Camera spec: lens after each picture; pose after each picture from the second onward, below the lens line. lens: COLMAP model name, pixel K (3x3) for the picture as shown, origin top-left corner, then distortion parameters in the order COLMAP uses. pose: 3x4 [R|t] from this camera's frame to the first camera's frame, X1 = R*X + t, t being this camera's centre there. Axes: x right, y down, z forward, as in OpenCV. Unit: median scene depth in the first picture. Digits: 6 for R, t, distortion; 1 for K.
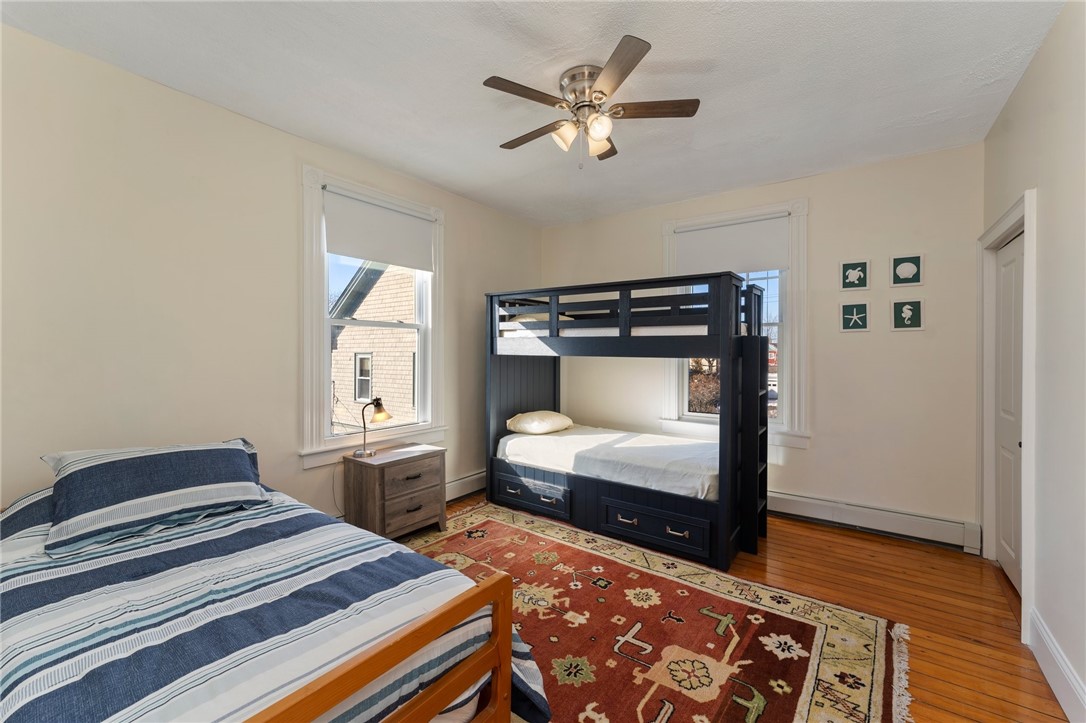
lens RADIAL K [[444.9, 0, 547.6], [0, 444.9, 358.7], [0, 0, 1]] dist [-0.003448, -0.000284]
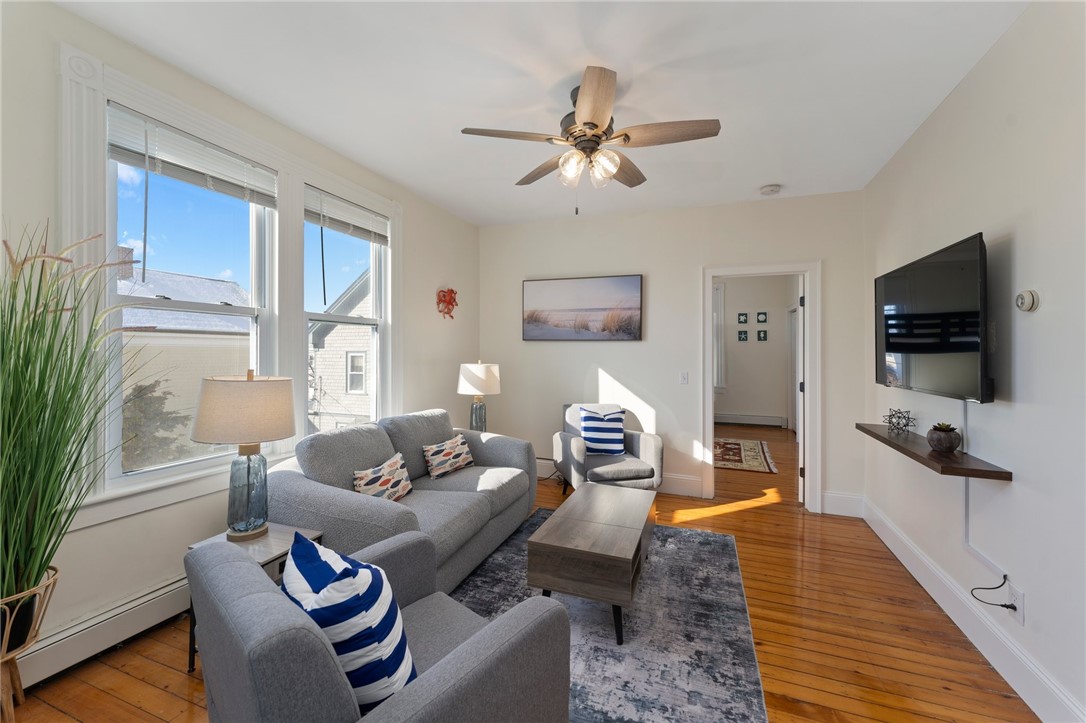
lens RADIAL K [[444.9, 0, 539.0], [0, 444.9, 354.4], [0, 0, 1]] dist [-0.003448, -0.000284]
pose [[0.964080, -0.000510, 0.265610, -0.980854], [0.002775, 0.999963, -0.008155, 0.020263], [-0.265596, 0.008599, 0.964046, -0.988981]]
